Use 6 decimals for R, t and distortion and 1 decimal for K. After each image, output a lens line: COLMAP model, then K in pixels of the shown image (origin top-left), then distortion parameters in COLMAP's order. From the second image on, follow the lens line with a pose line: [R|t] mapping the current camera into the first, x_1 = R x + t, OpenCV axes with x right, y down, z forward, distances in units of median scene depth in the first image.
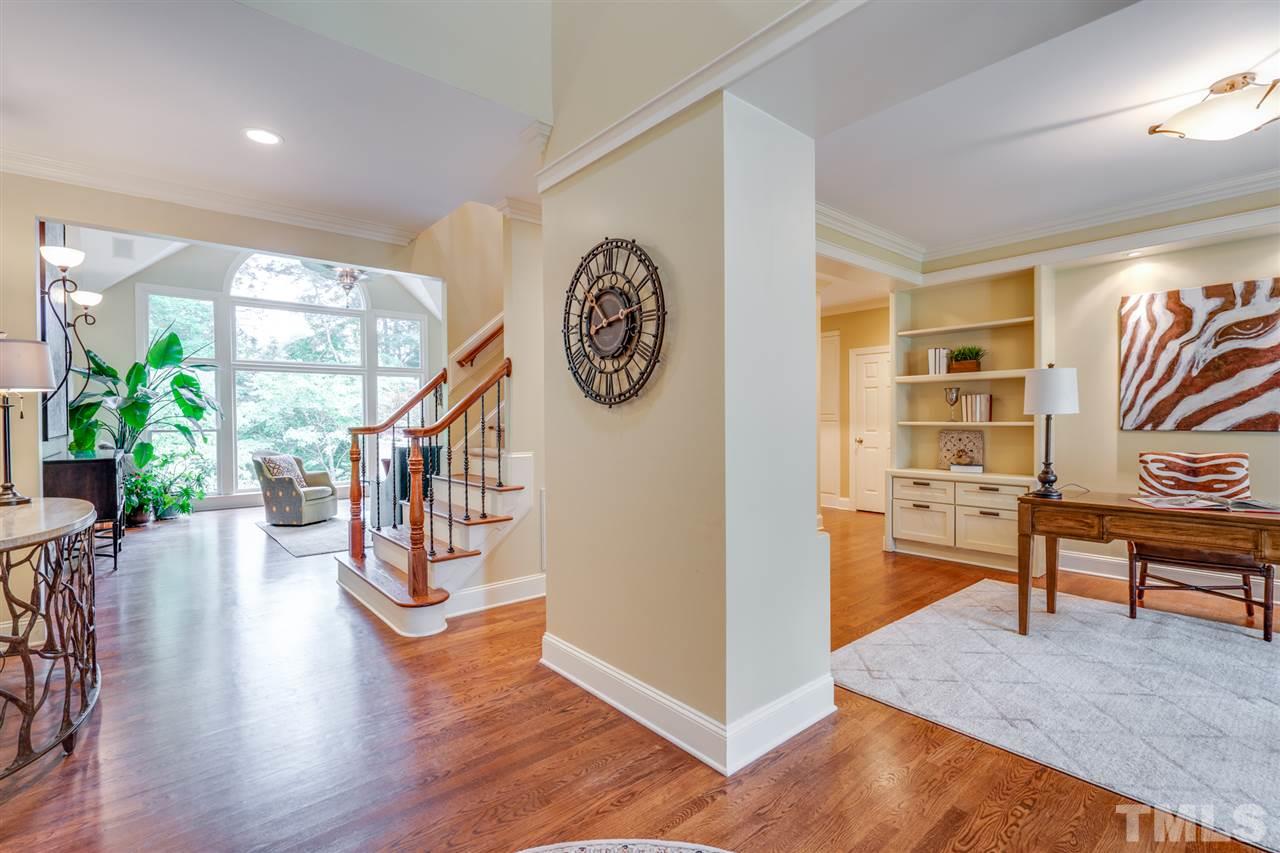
lens RADIAL K [[579.8, 0, 640.0], [0, 579.8, 426.5], [0, 0, 1]] dist [-0.014790, 0.000014]
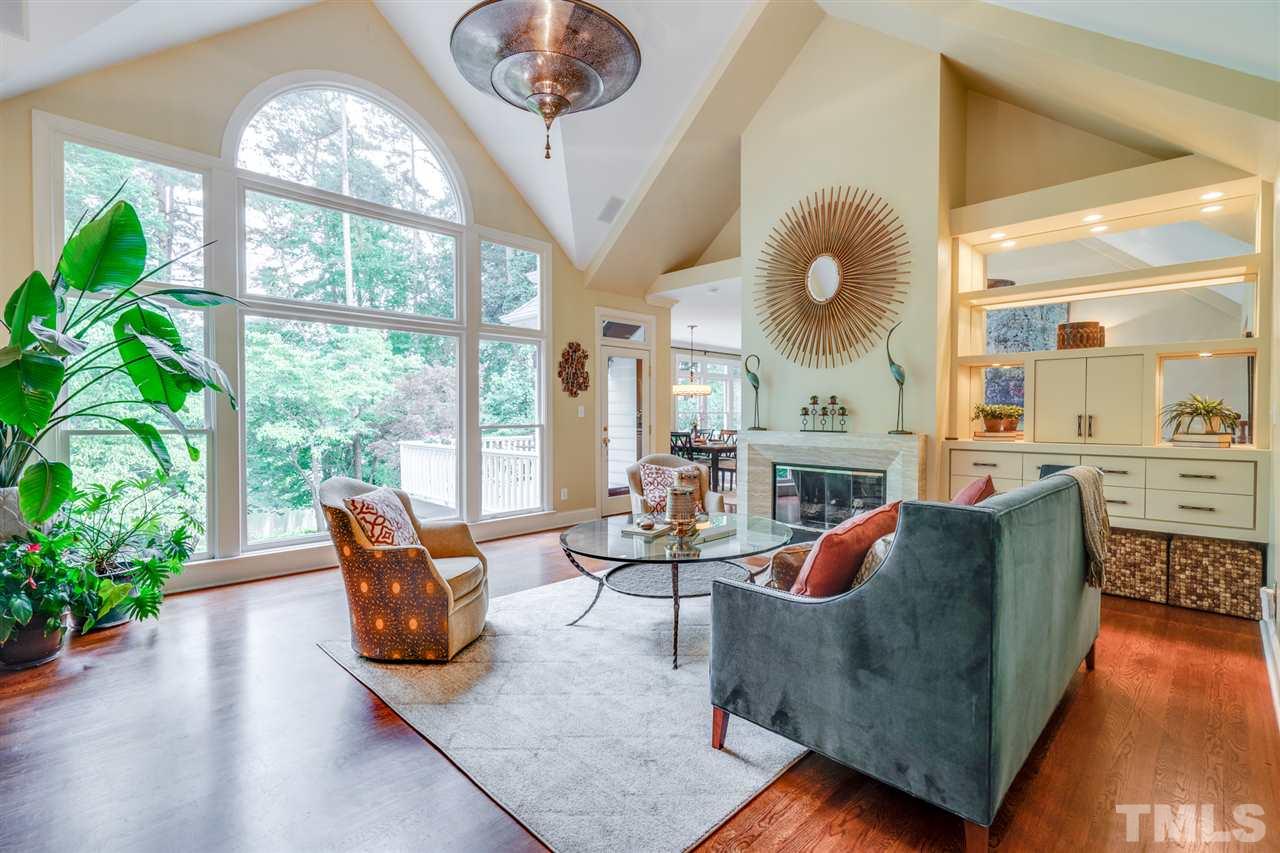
lens RADIAL K [[579.8, 0, 640.0], [0, 579.8, 426.5], [0, 0, 1]] dist [-0.014790, 0.000014]
pose [[0.997179, 0.008385, 0.074585, -0.440922], [-0.008810, 0.999947, 0.005364, -0.003940], [-0.074536, -0.006006, 0.997200, 0.523282]]
